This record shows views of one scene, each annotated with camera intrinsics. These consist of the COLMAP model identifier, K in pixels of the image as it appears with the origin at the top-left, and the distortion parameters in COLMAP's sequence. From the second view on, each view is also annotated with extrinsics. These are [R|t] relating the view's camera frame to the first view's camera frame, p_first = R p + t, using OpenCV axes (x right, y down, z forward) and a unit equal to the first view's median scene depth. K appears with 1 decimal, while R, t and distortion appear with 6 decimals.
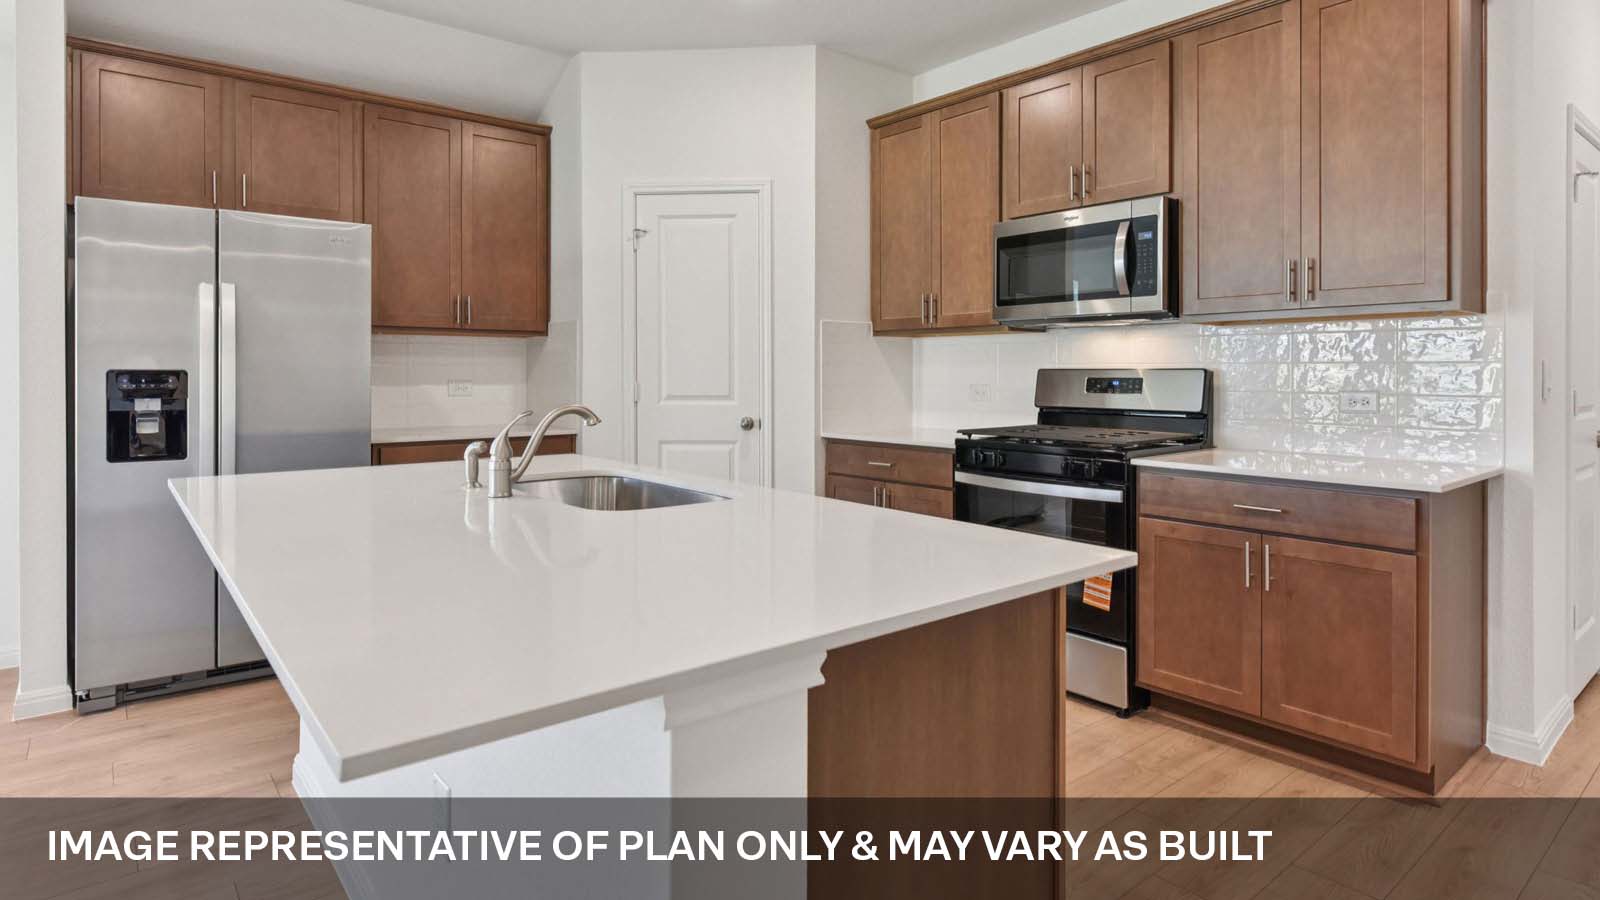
lens RADIAL K [[852.6, 0, 802.9], [0, 852.6, 378.9], [0, 0, 1]] dist [0.001457, 0.000112]
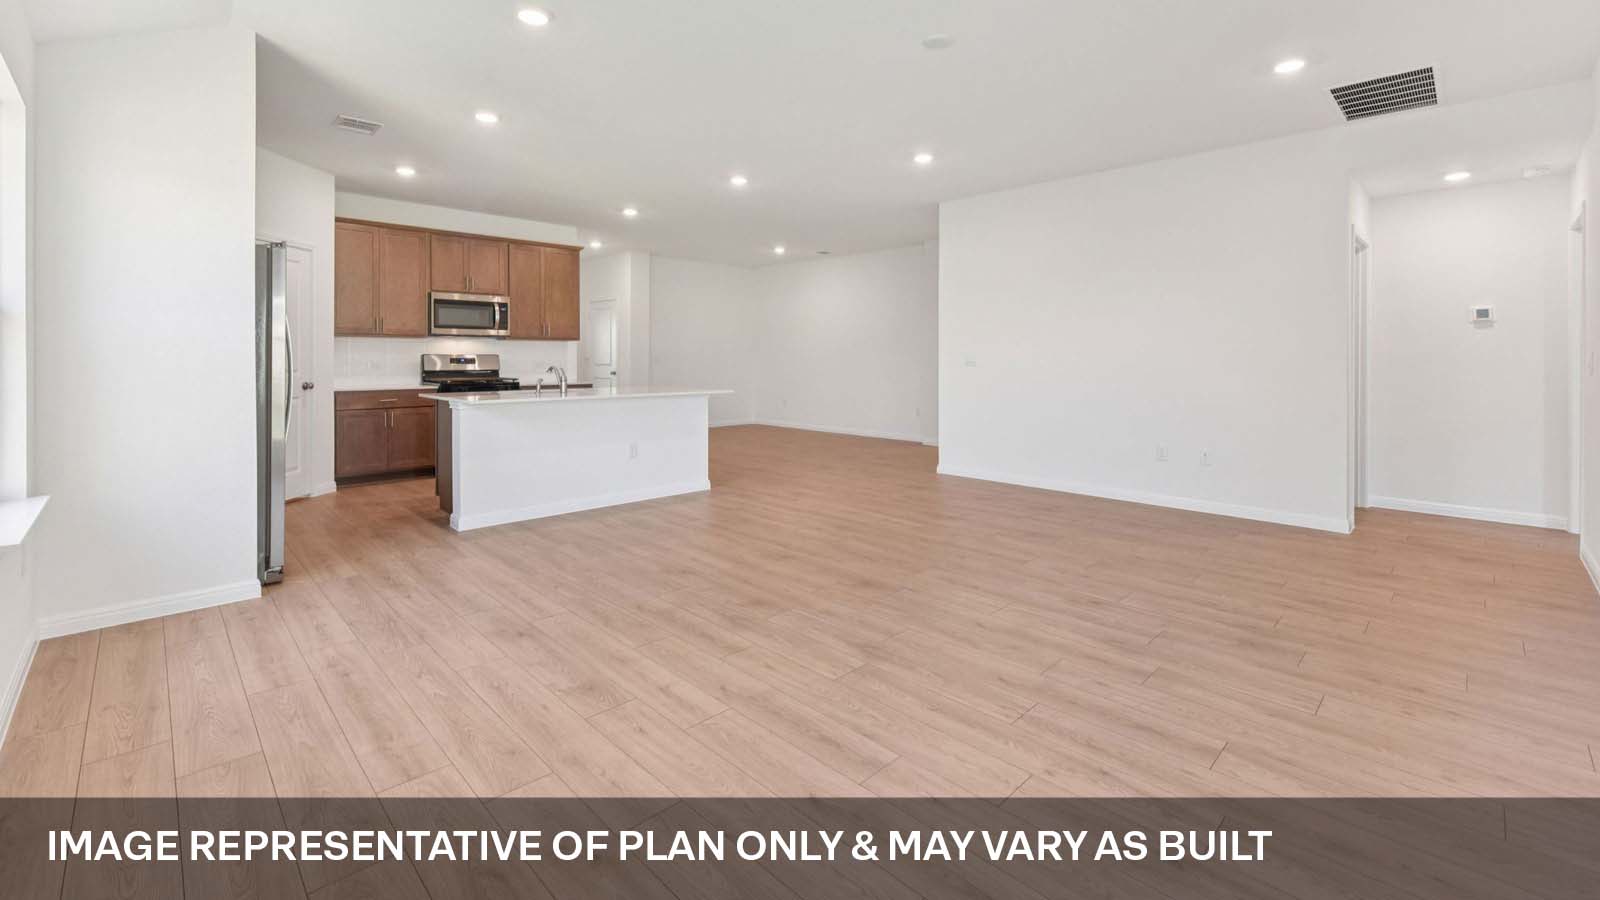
lens RADIAL K [[647.0, 0, 813.3], [0, 647.0, 355.9], [0, 0, 1]] dist [-0.000332, -0.000271]
pose [[-0.110853, -0.002005, 0.993835, -1.877061], [0.014668, 0.999886, 0.003653, -0.000463], [-0.993729, 0.014983, -0.110811, 0.184244]]
